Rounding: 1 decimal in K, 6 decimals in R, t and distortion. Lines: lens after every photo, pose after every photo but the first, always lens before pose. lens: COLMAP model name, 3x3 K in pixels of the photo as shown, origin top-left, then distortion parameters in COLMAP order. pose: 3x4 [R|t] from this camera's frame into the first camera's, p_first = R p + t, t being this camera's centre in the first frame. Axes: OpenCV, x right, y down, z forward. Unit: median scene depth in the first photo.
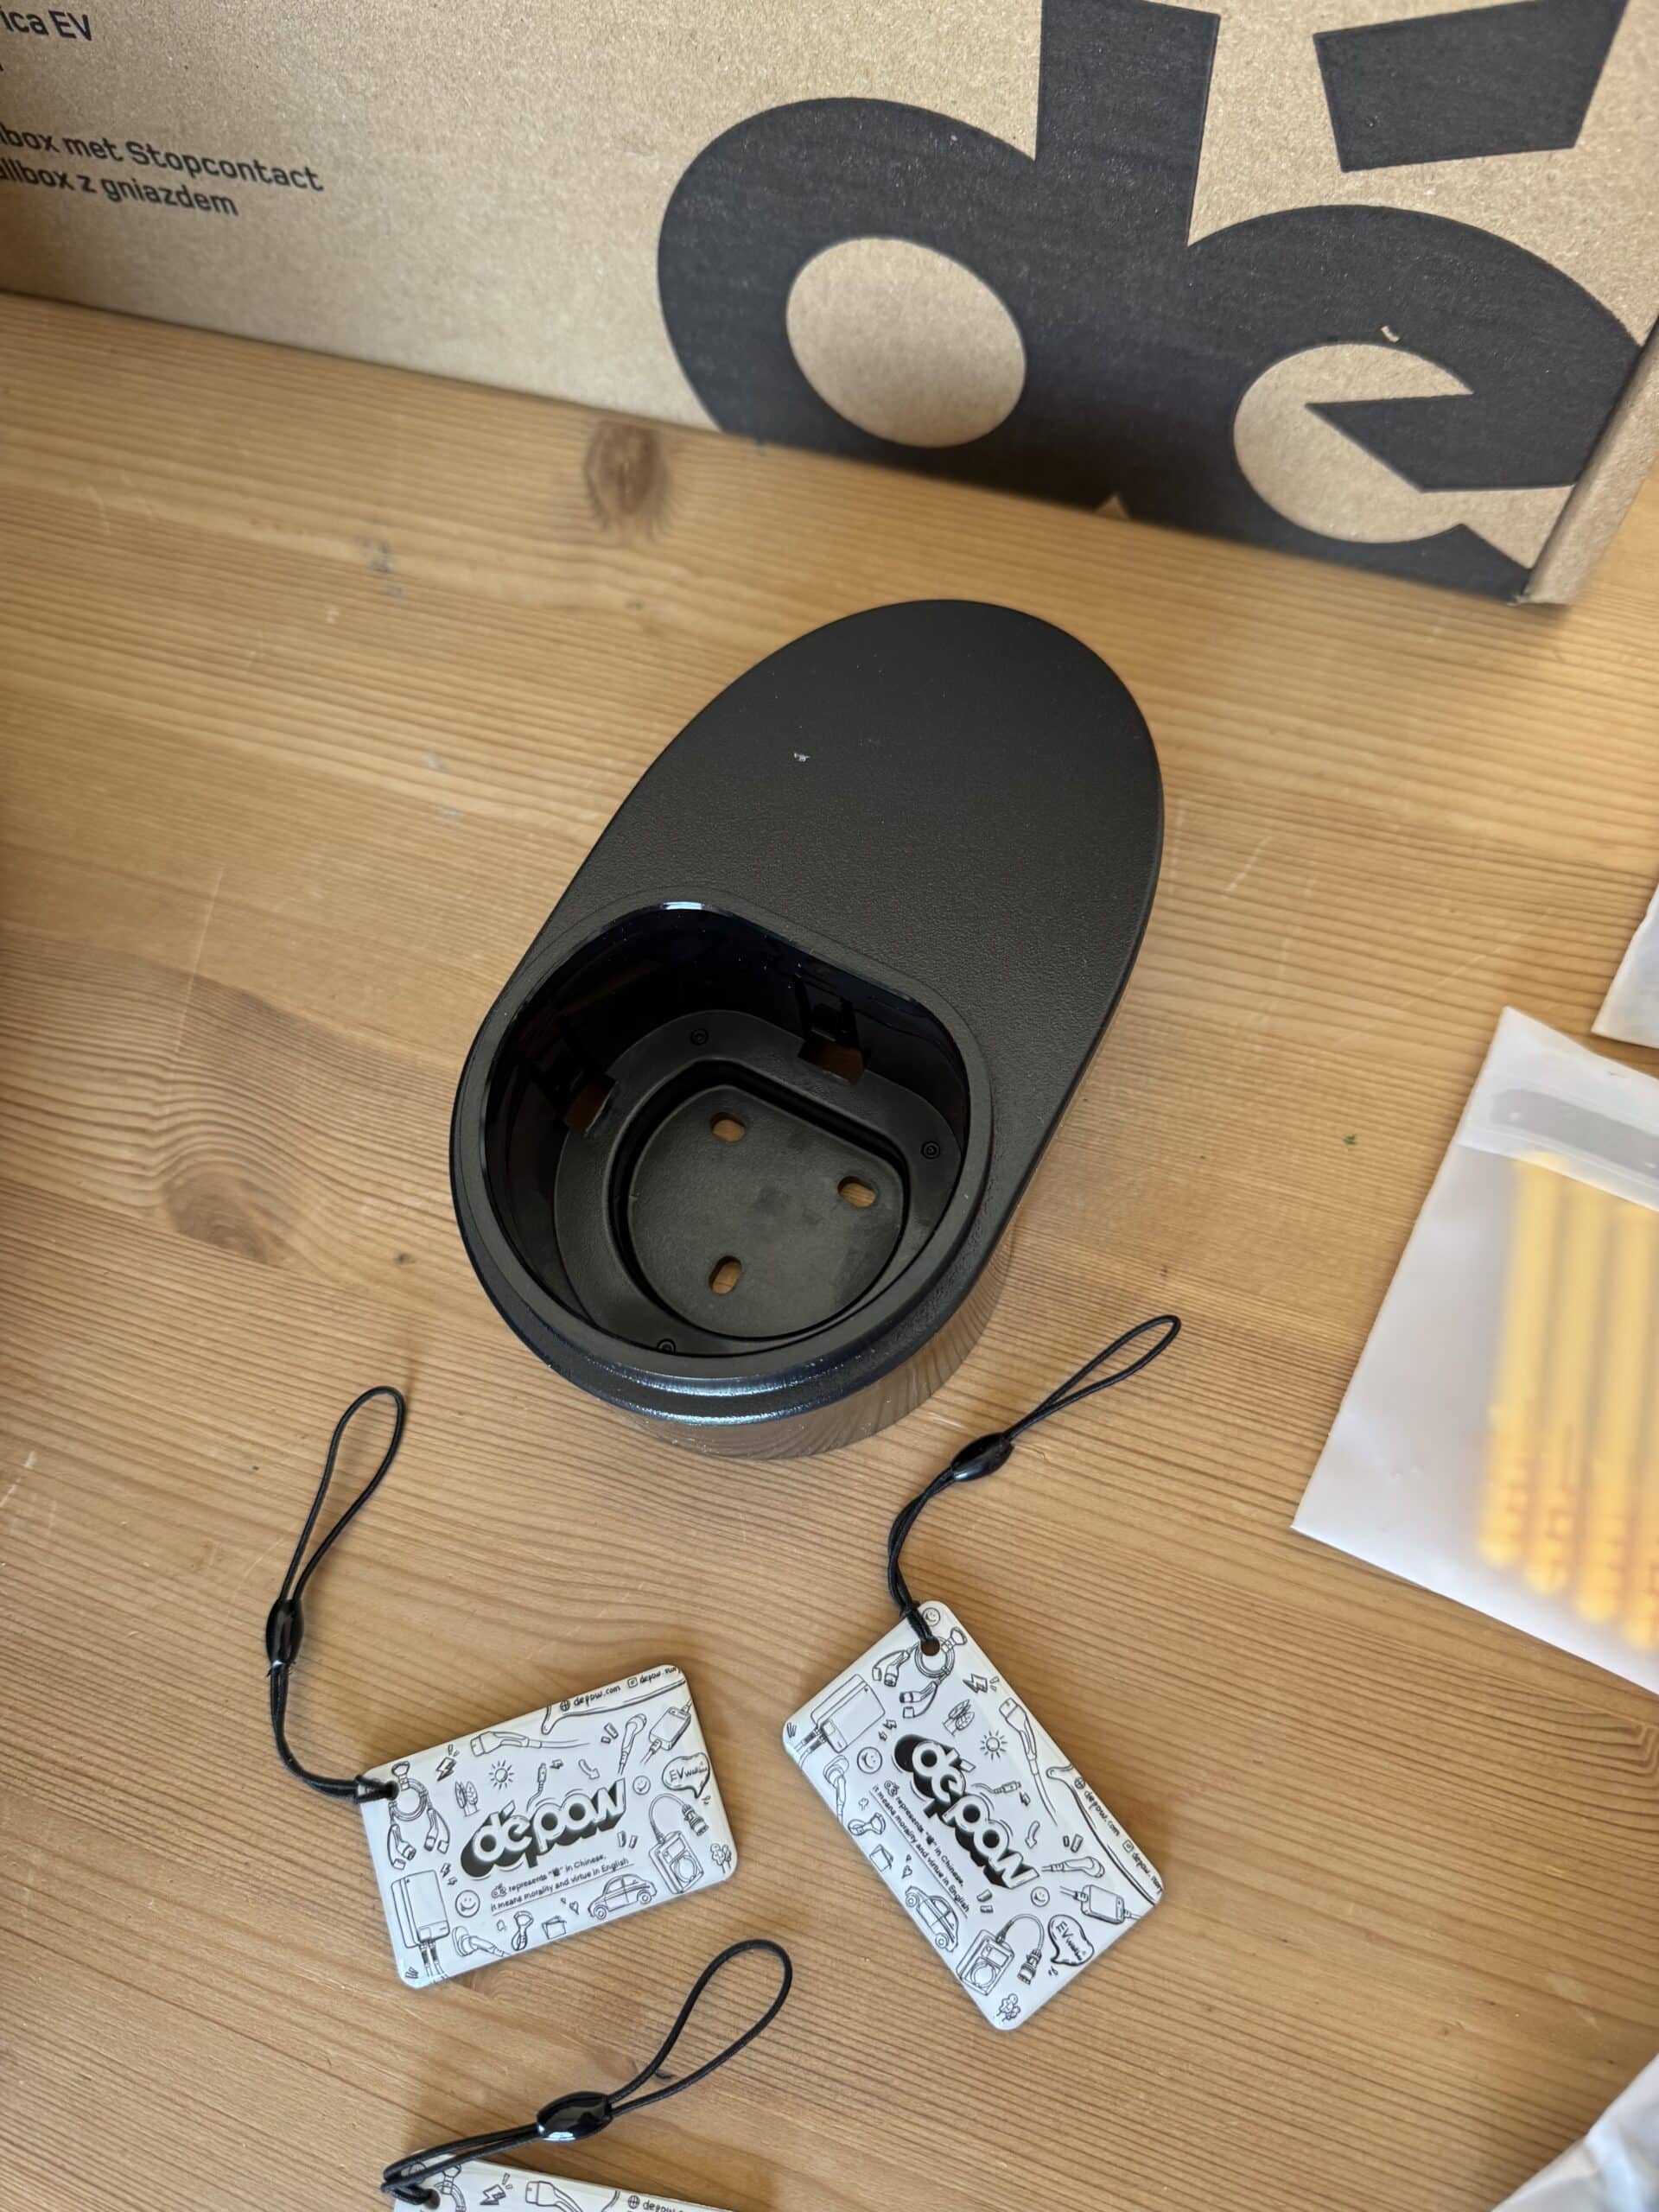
lens RADIAL K [[1590.3, 0, 852.4], [0, 1590.3, 1104.4], [0, 0, 1]] dist [-0.011373, -0.009923]
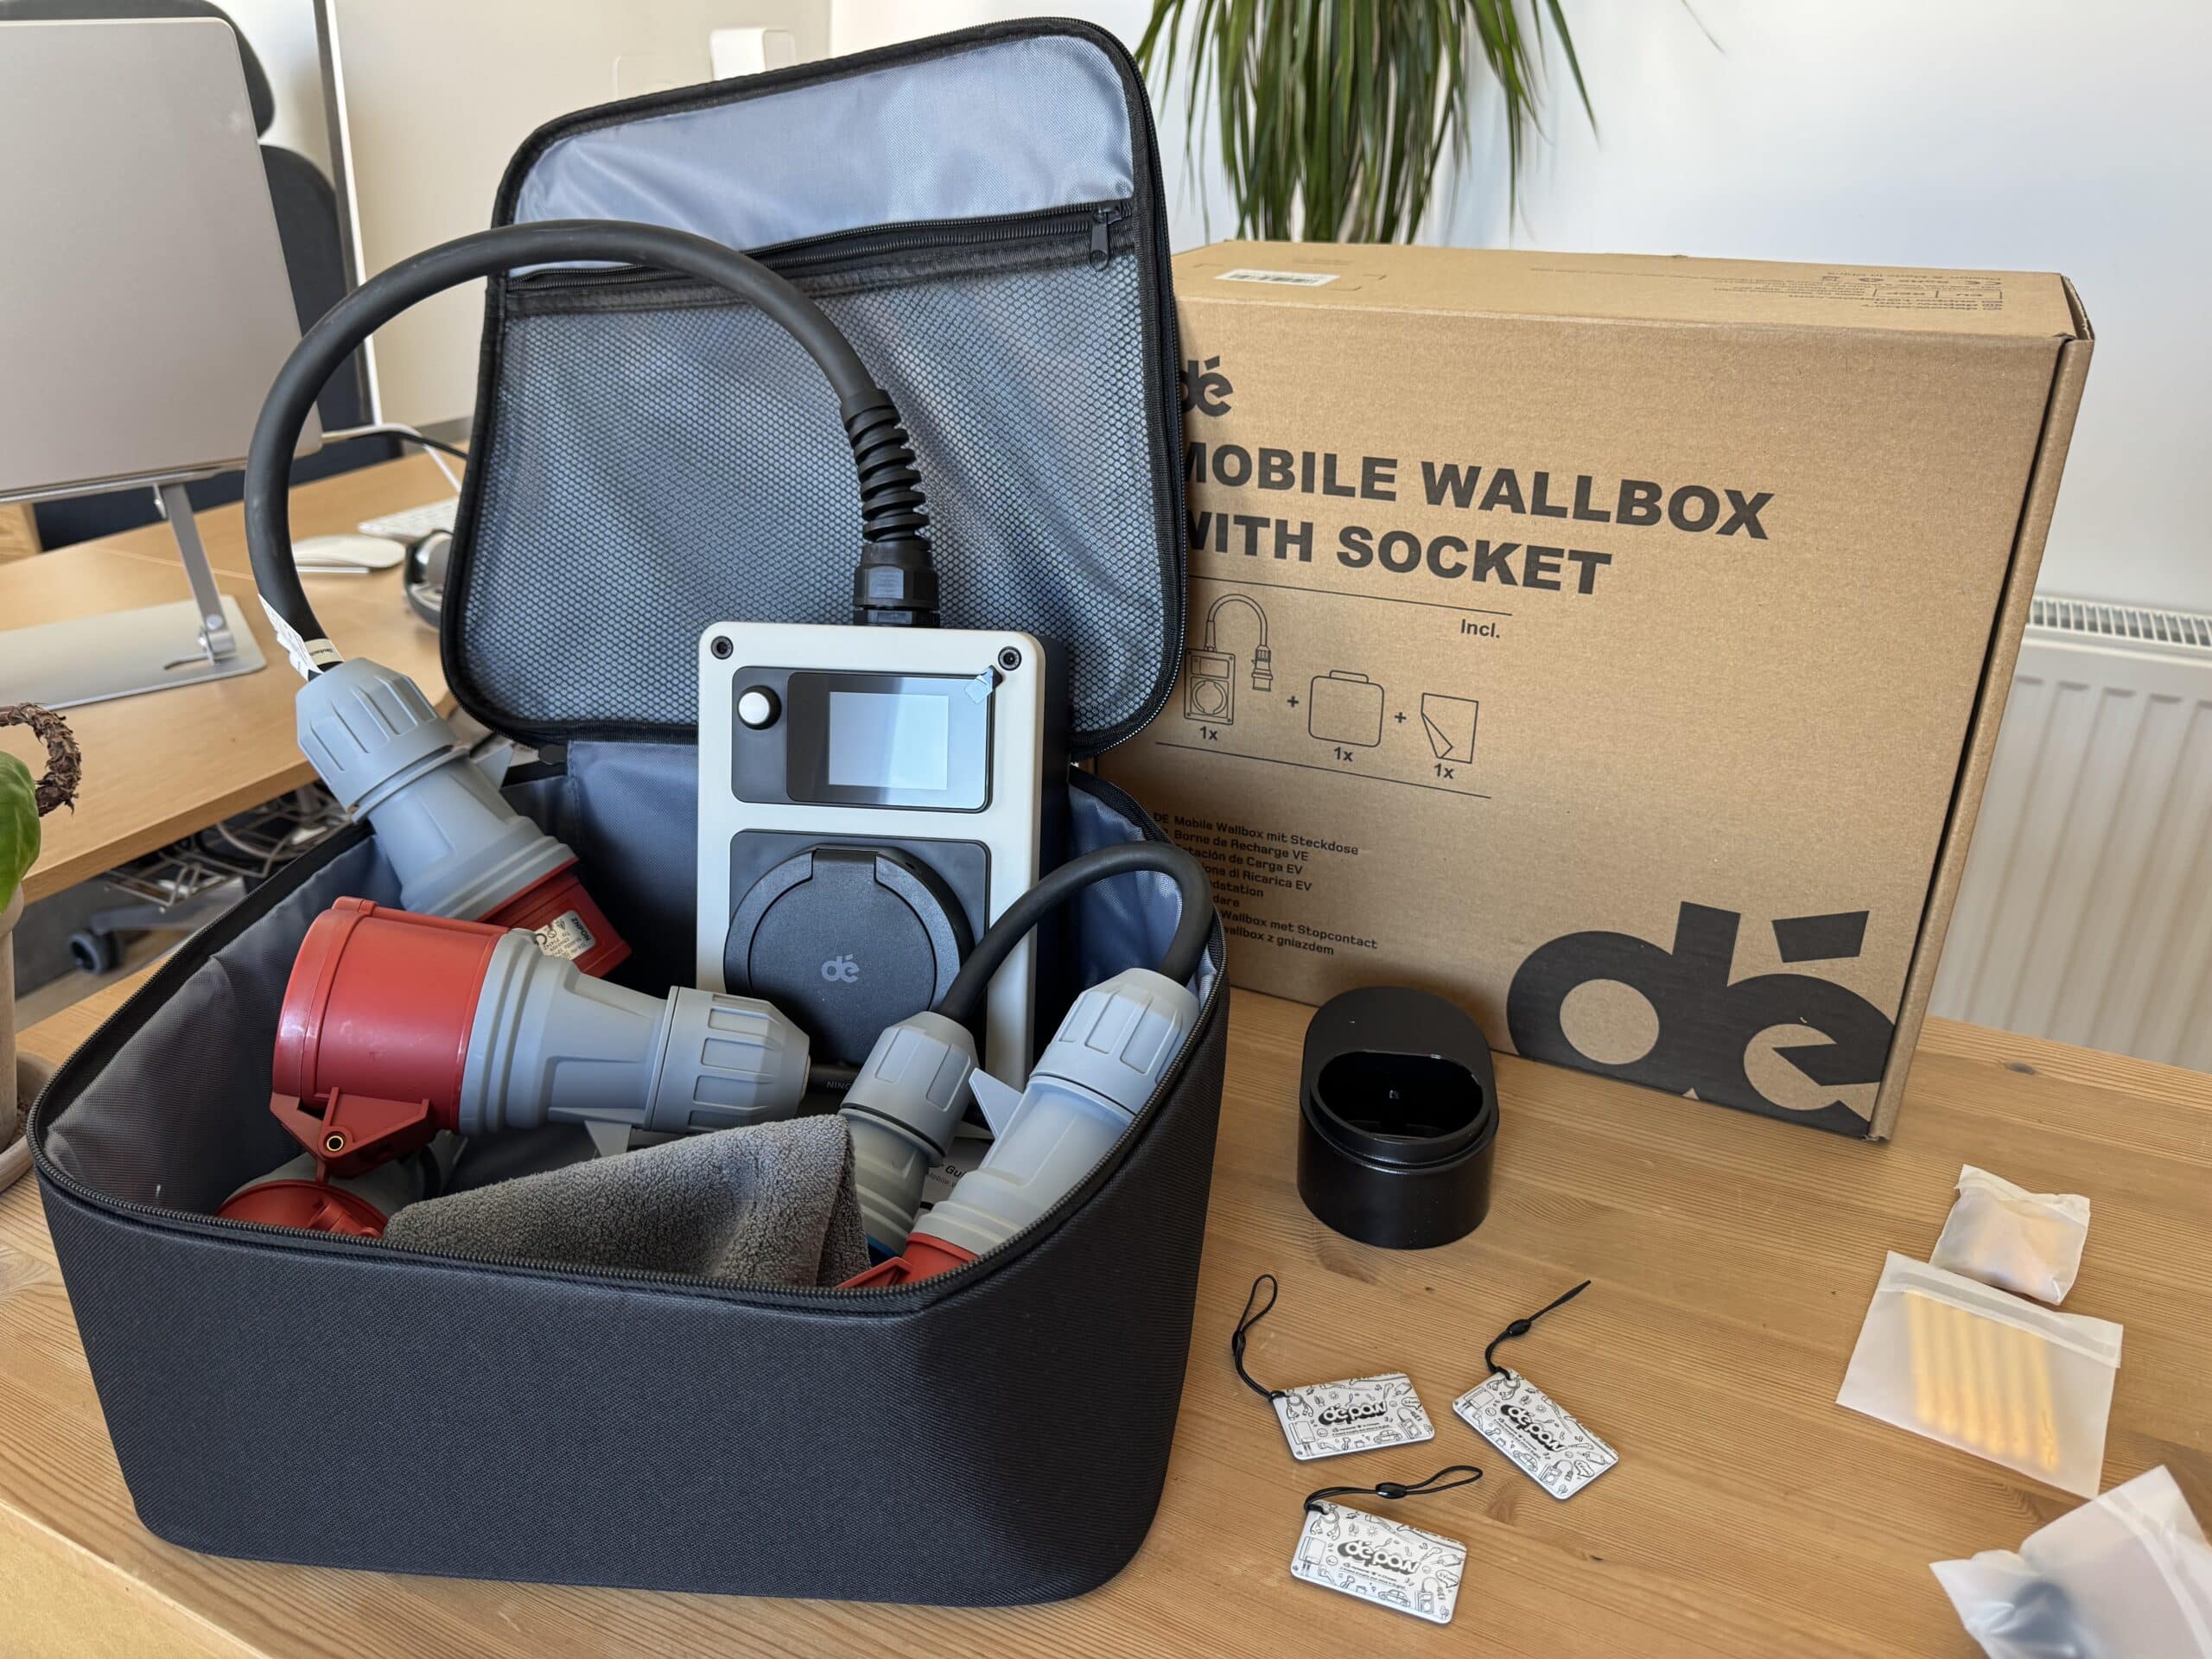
lens RADIAL K [[1590.3, 0, 1112.7], [0, 1590.3, 839.9], [0, 0, 1]] dist [-0.011373, -0.009923]
pose [[0.988286, 0.127870, -0.083305, -0.682490], [-0.149783, 0.708094, -0.690049, 1.420567], [-0.029249, 0.694444, 0.718952, -1.220432]]
